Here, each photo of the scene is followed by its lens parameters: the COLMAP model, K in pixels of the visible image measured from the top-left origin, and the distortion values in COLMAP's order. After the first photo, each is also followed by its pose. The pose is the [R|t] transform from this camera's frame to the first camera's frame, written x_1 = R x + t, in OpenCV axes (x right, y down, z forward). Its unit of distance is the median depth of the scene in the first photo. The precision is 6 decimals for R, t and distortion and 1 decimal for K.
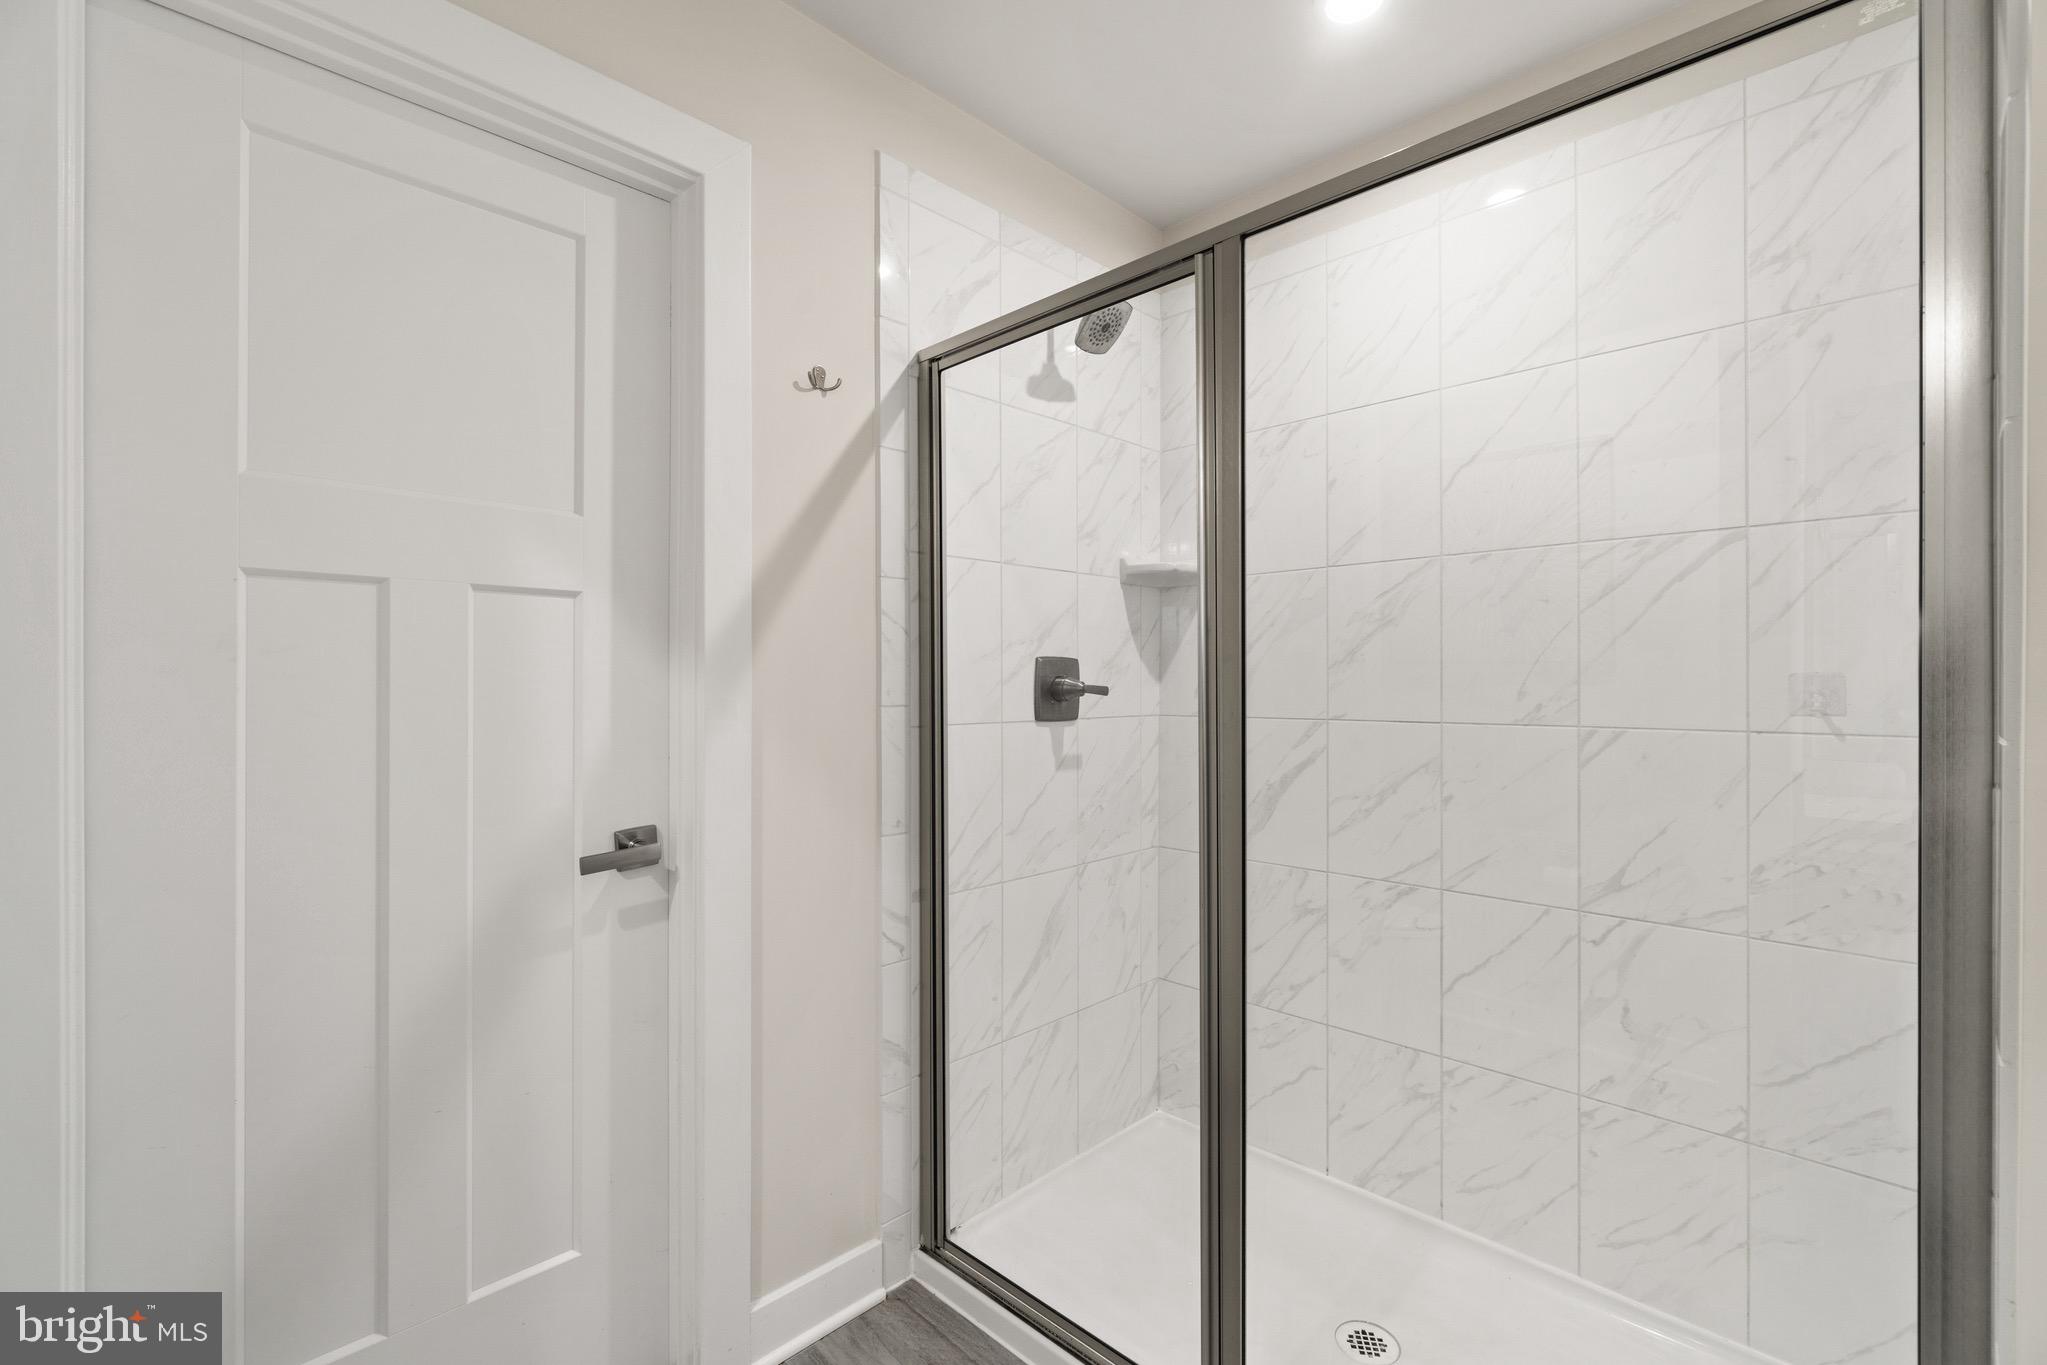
lens RADIAL K [[889.9, 0, 1026.3], [0, 889.9, 682.9], [0, 0, 1]] dist [-0.003390, -0.000786]
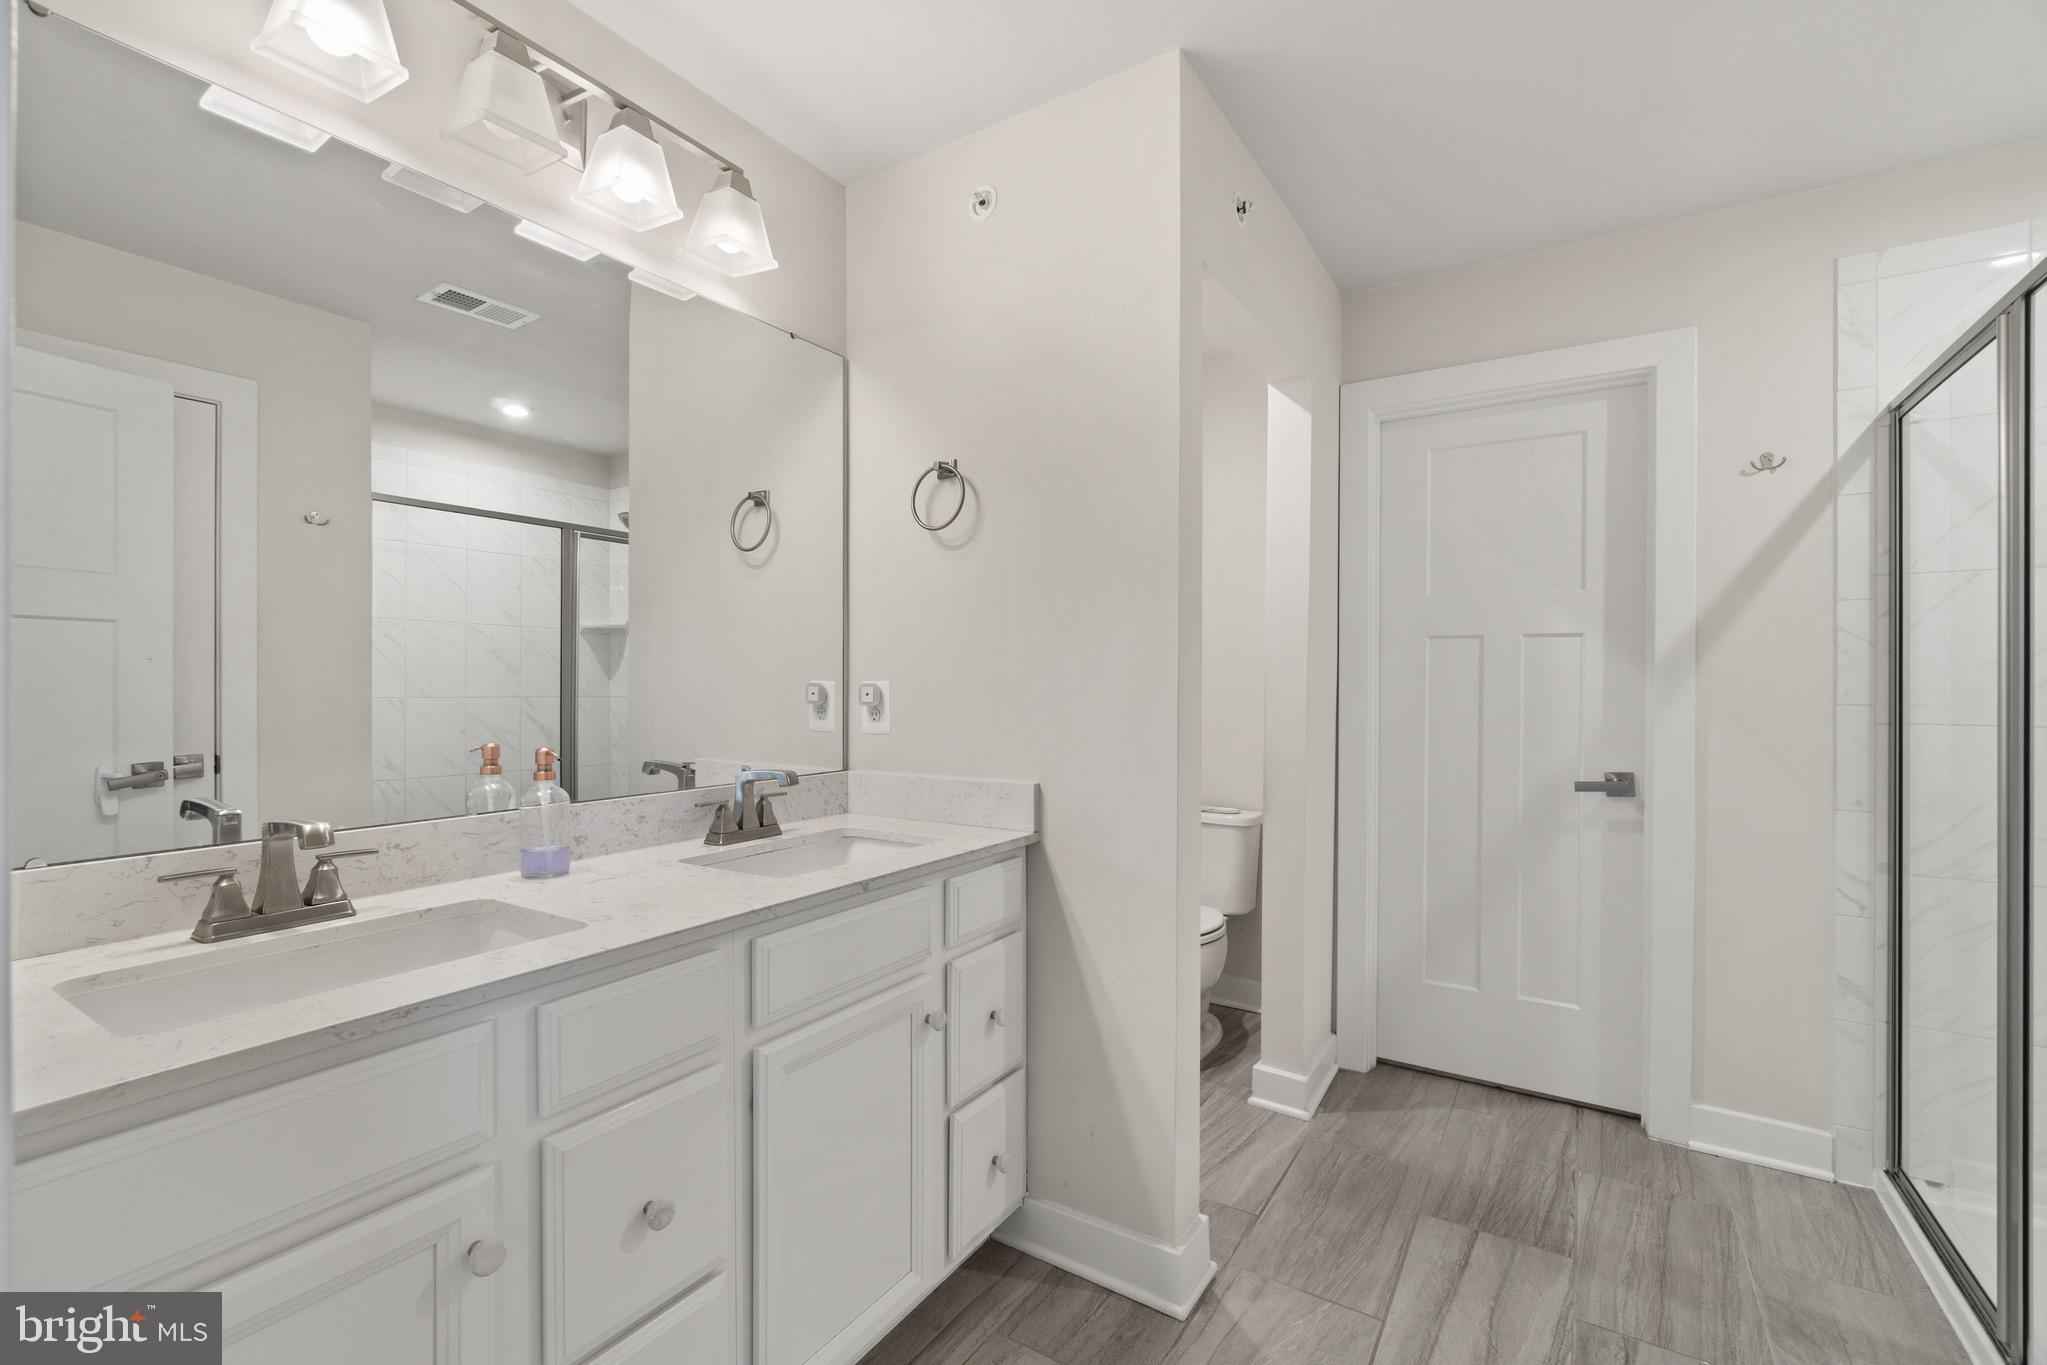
lens RADIAL K [[889.9, 0, 1028.7], [0, 889.9, 682.9], [0, 0, 1]] dist [-0.003390, -0.000786]
pose [[0.200259, 0.000990, -0.979742, 0.869431], [-0.007049, 0.999975, -0.000431, 0.004489], [0.979718, 0.006992, 0.200261, -0.371999]]
